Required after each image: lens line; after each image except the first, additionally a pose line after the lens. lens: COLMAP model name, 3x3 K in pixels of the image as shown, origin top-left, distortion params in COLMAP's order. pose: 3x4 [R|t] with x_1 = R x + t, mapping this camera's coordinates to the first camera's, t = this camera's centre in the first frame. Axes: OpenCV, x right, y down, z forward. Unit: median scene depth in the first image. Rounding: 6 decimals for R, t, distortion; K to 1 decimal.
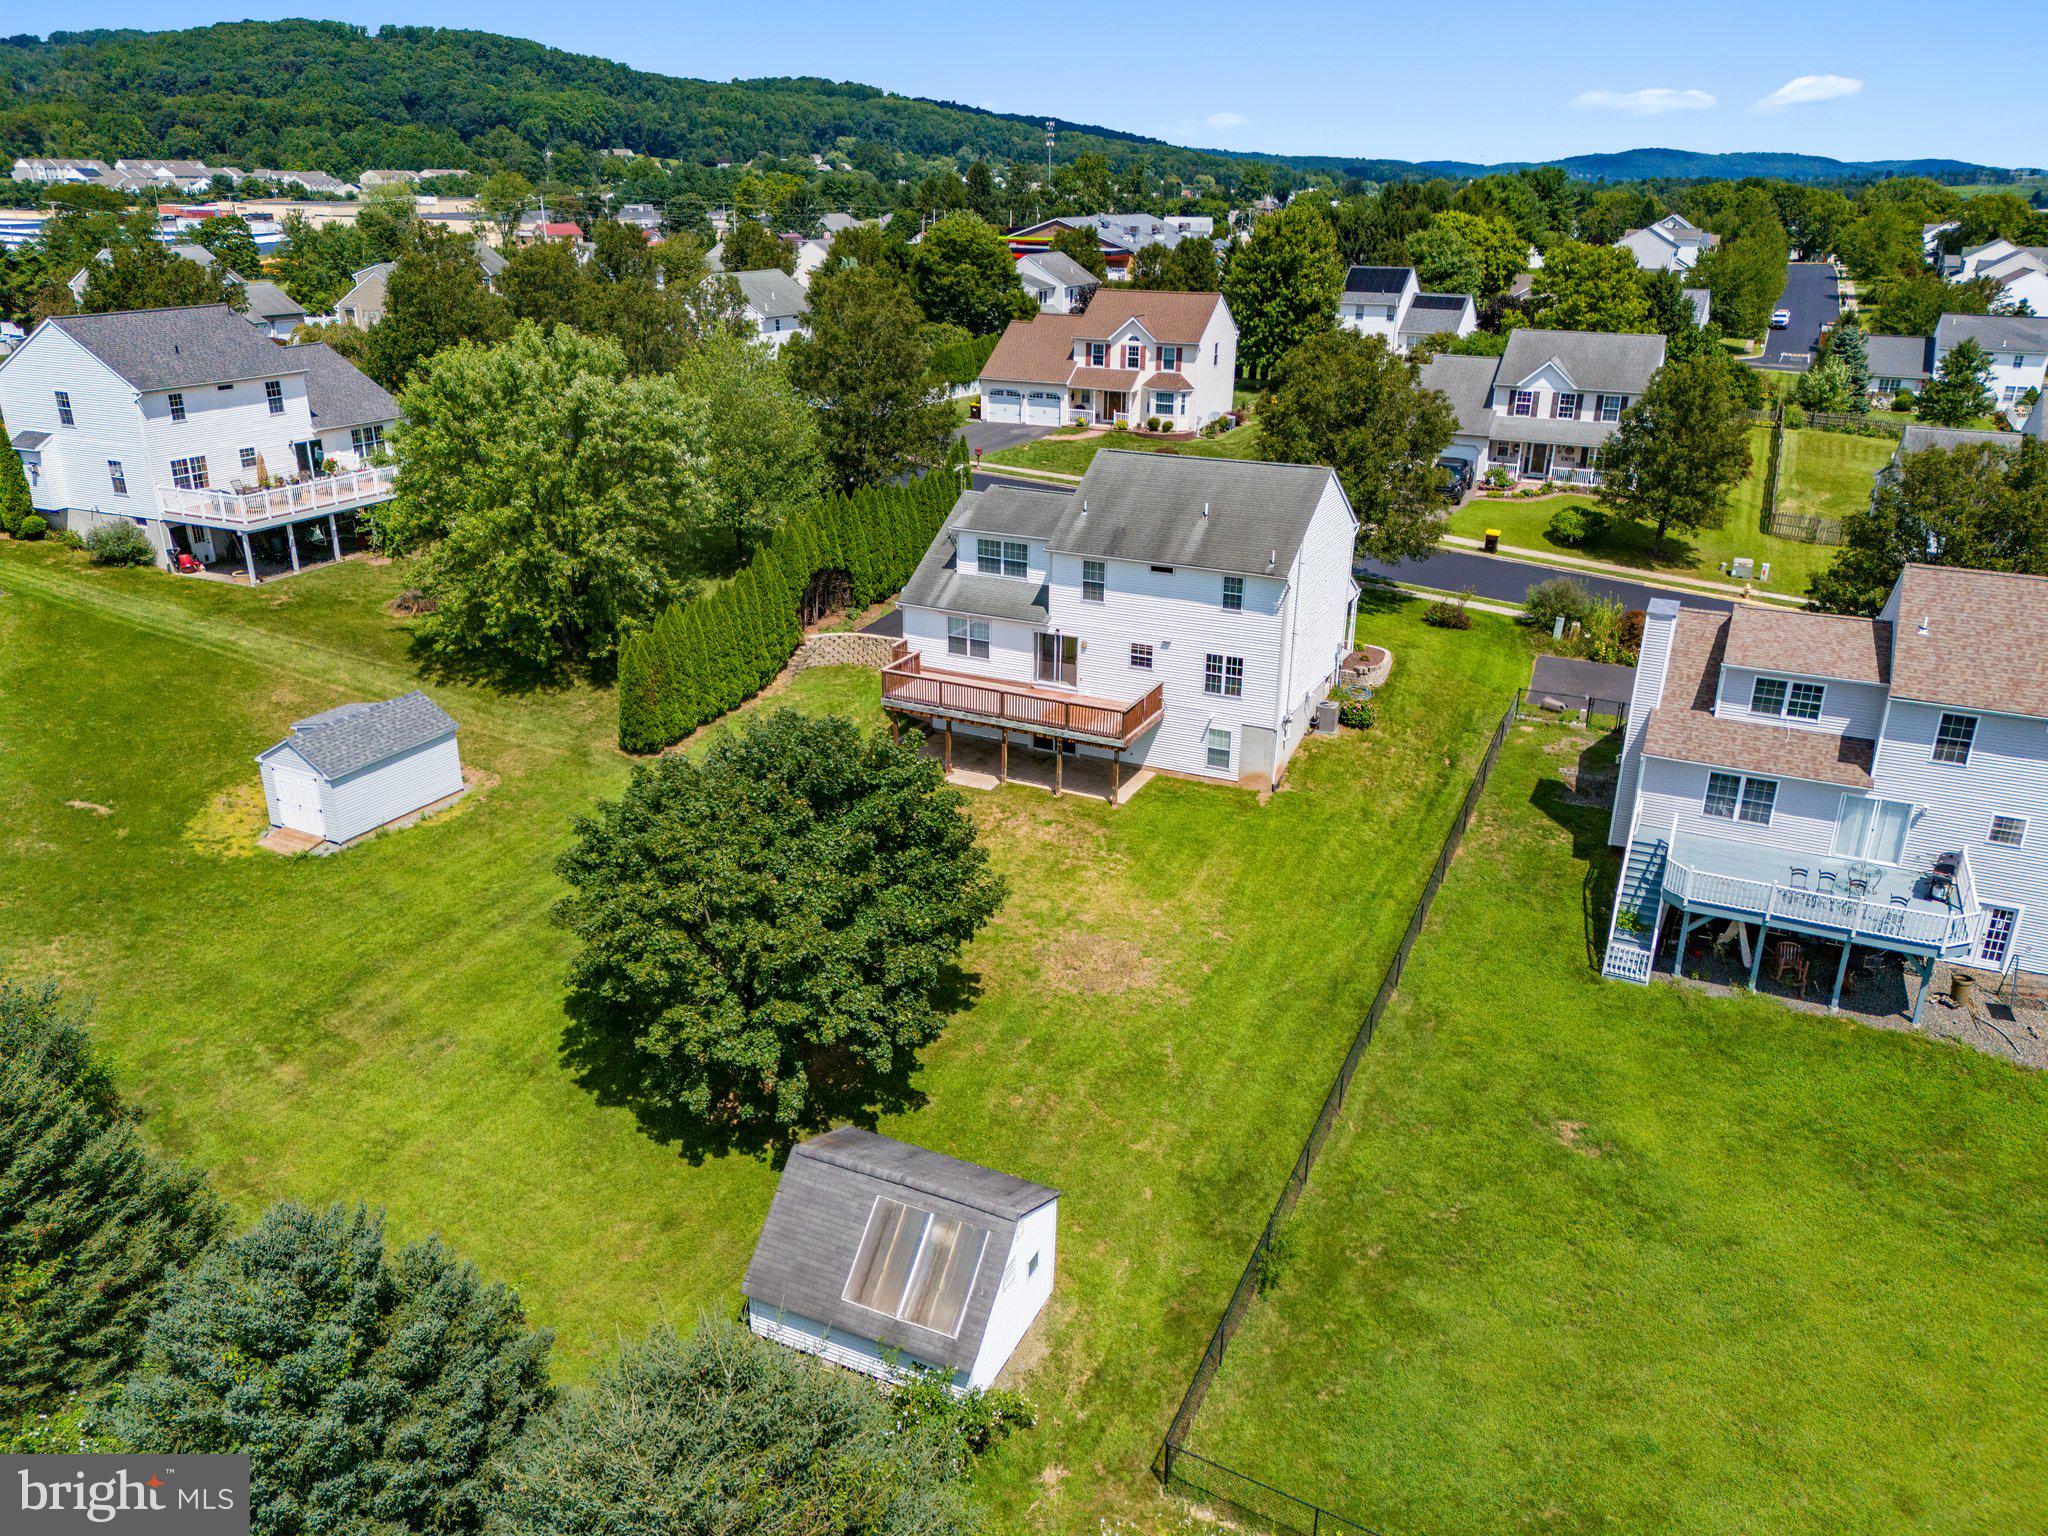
lens RADIAL K [[1518.7, 0, 1022.6], [0, 1518.7, 770.7], [0, 0, 1]] dist [0.069727, -0.065409]
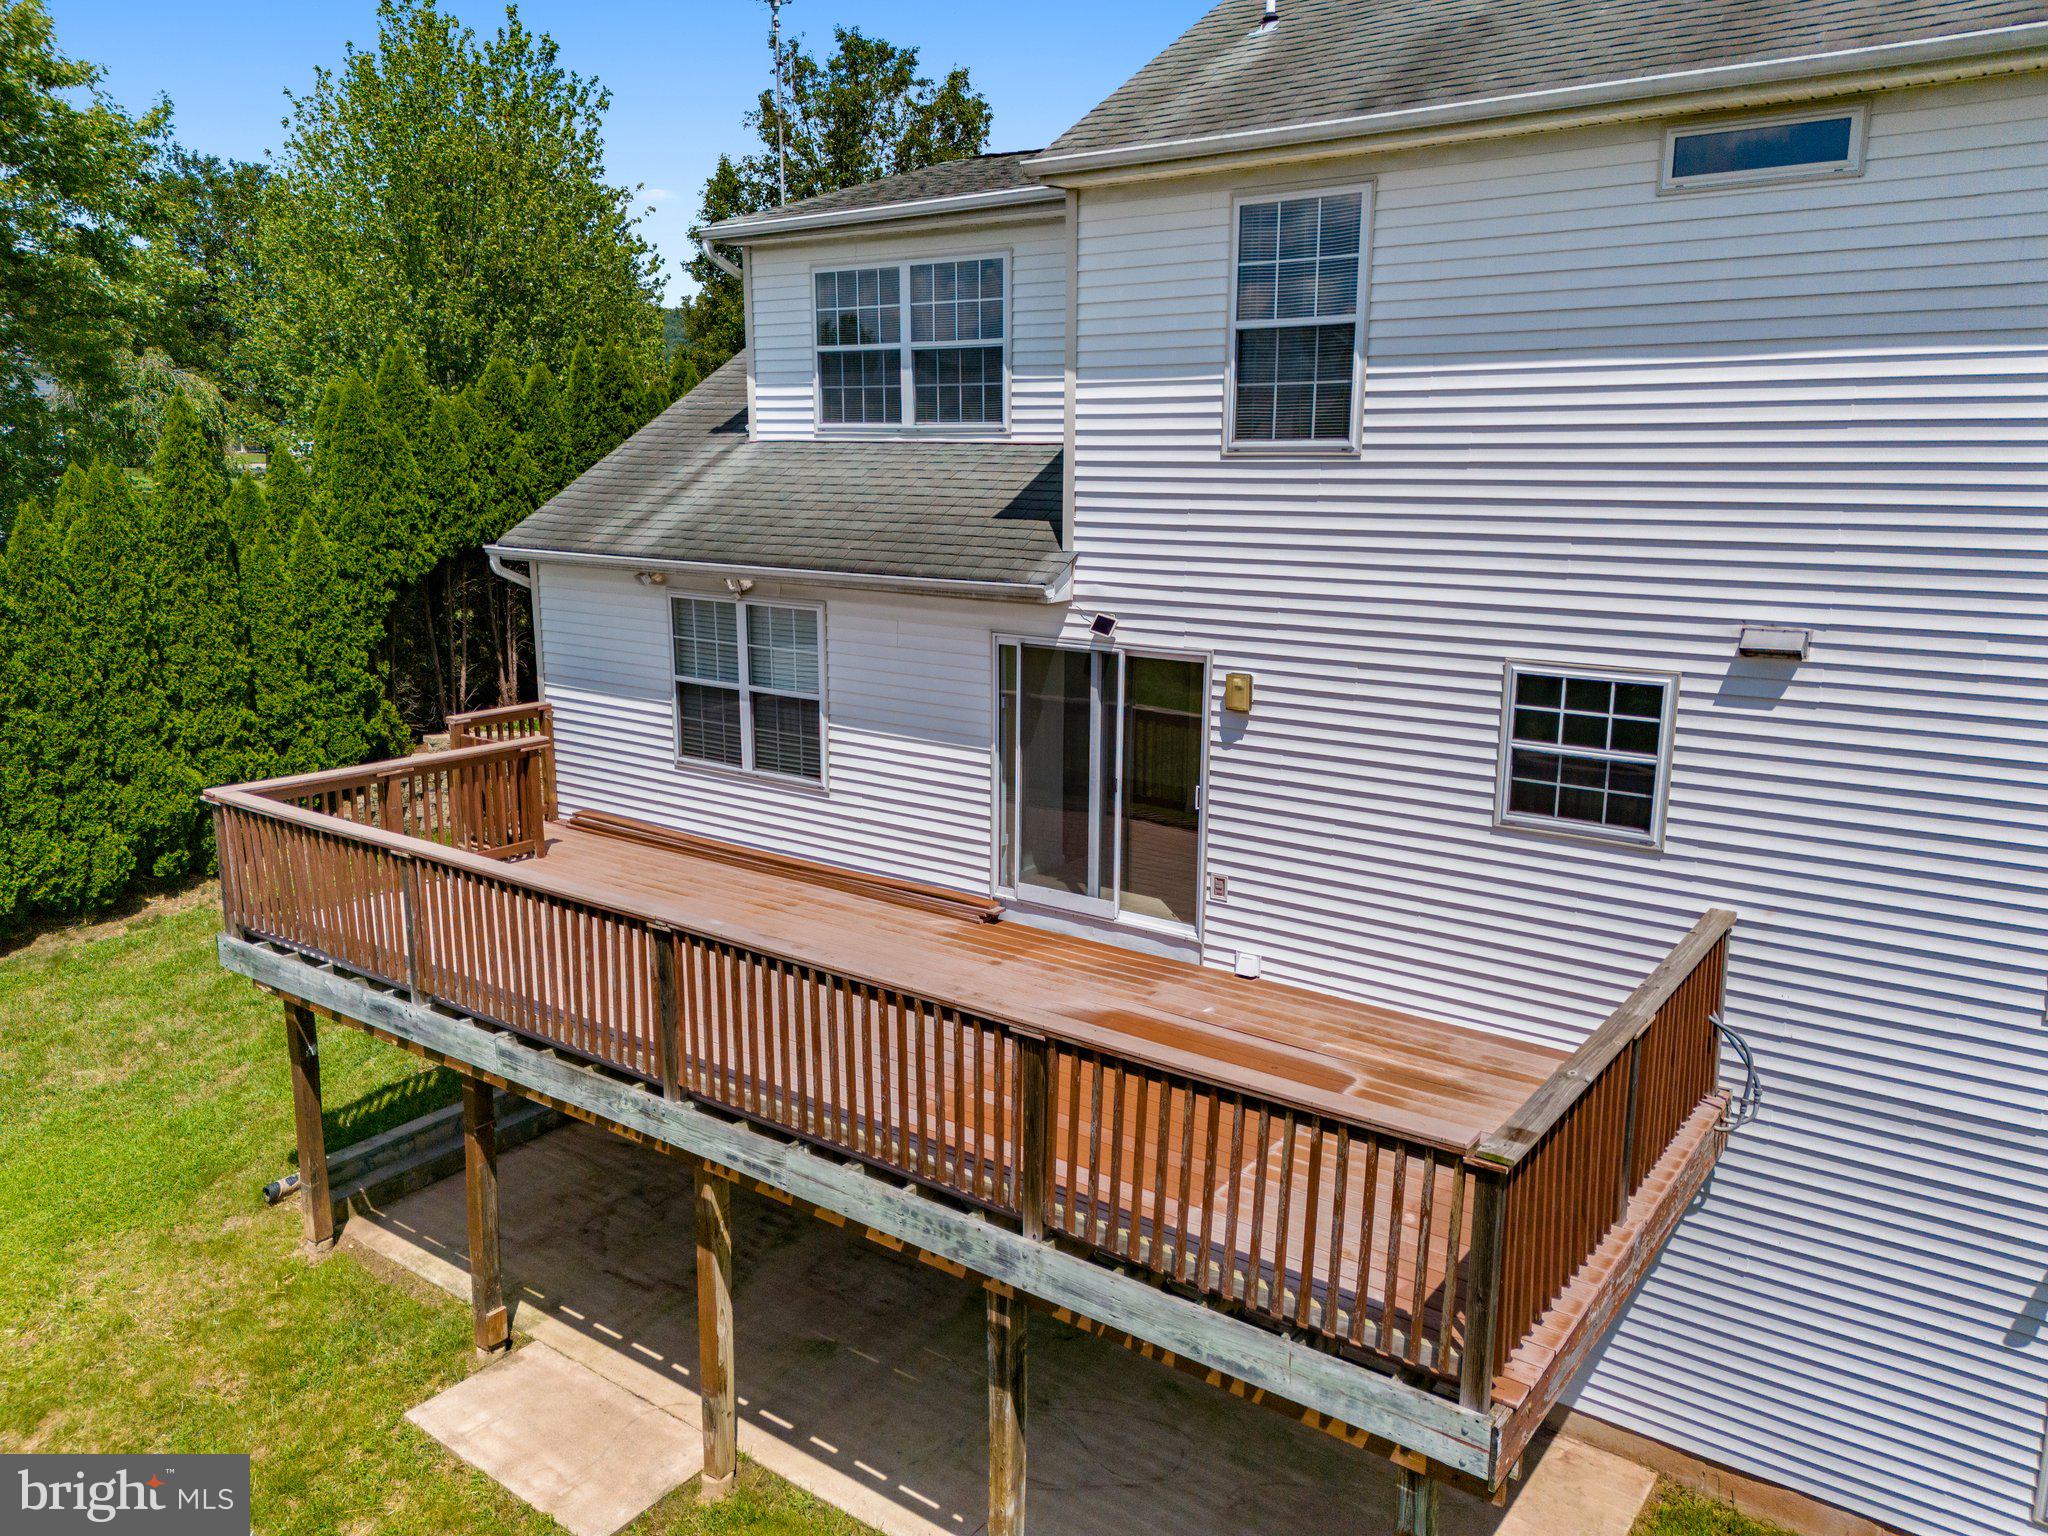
lens RADIAL K [[1518.7, 0, 1023.1], [0, 1518.7, 764.5], [0, 0, 1]] dist [0.069727, -0.065409]
pose [[0.982622, 0.027729, -0.183538, 0.048371], [-0.057533, 0.985582, -0.159115, -0.043762], [0.176479, 0.166909, 0.970050, 0.810919]]
